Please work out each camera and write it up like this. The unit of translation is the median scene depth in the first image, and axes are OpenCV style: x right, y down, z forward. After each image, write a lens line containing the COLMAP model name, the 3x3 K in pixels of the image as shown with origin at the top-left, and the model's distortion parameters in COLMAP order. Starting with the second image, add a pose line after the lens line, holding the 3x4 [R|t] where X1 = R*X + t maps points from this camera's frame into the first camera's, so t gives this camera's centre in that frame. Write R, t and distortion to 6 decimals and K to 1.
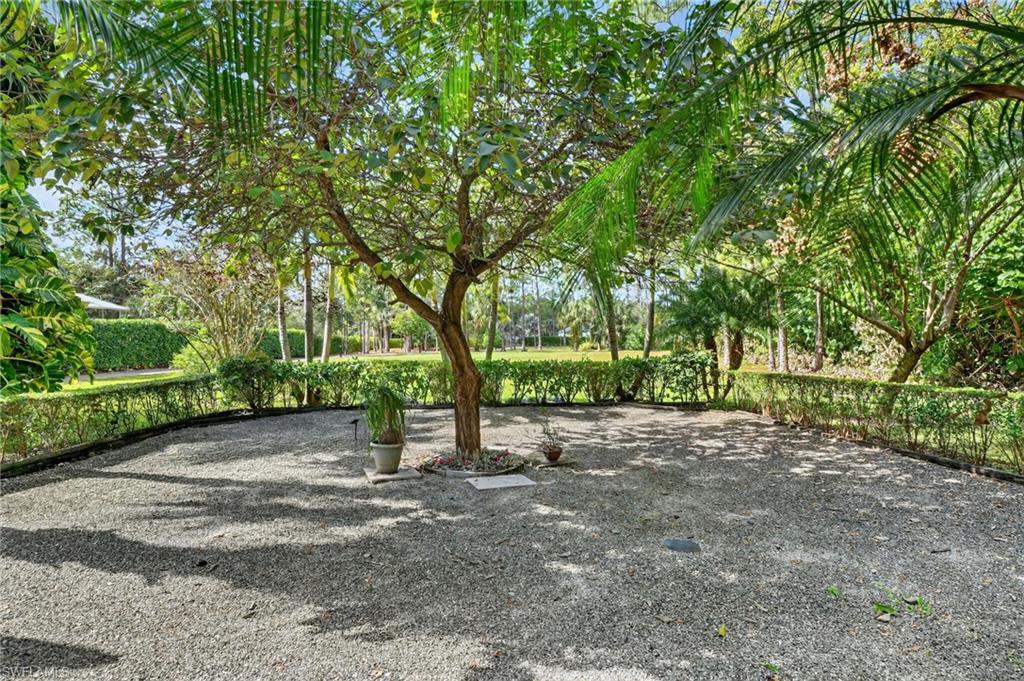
lens RADIAL K [[504.1, 0, 512.7], [0, 504.1, 342.3], [0, 0, 1]] dist [-0.002503, -0.000026]
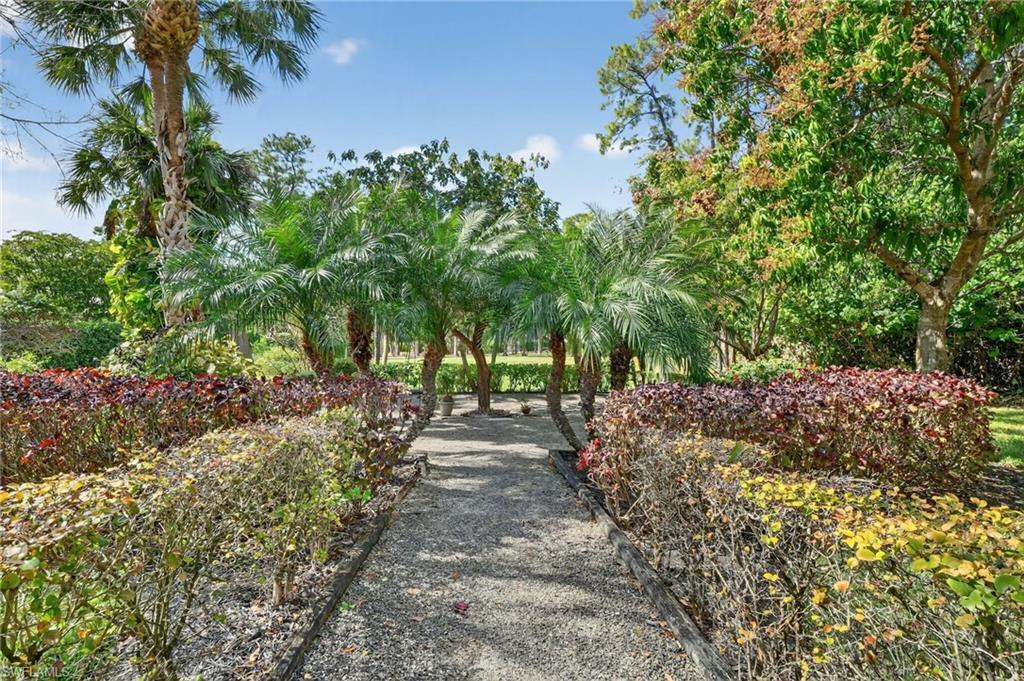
lens RADIAL K [[504.1, 0, 511.8], [0, 504.1, 341.4], [0, 0, 1]] dist [-0.002503, -0.000026]
pose [[0.999939, 0.008245, -0.007395, 0.019328], [-0.008311, 0.999926, -0.008862, -0.017932], [0.007321, 0.008923, 0.999933, -0.524363]]
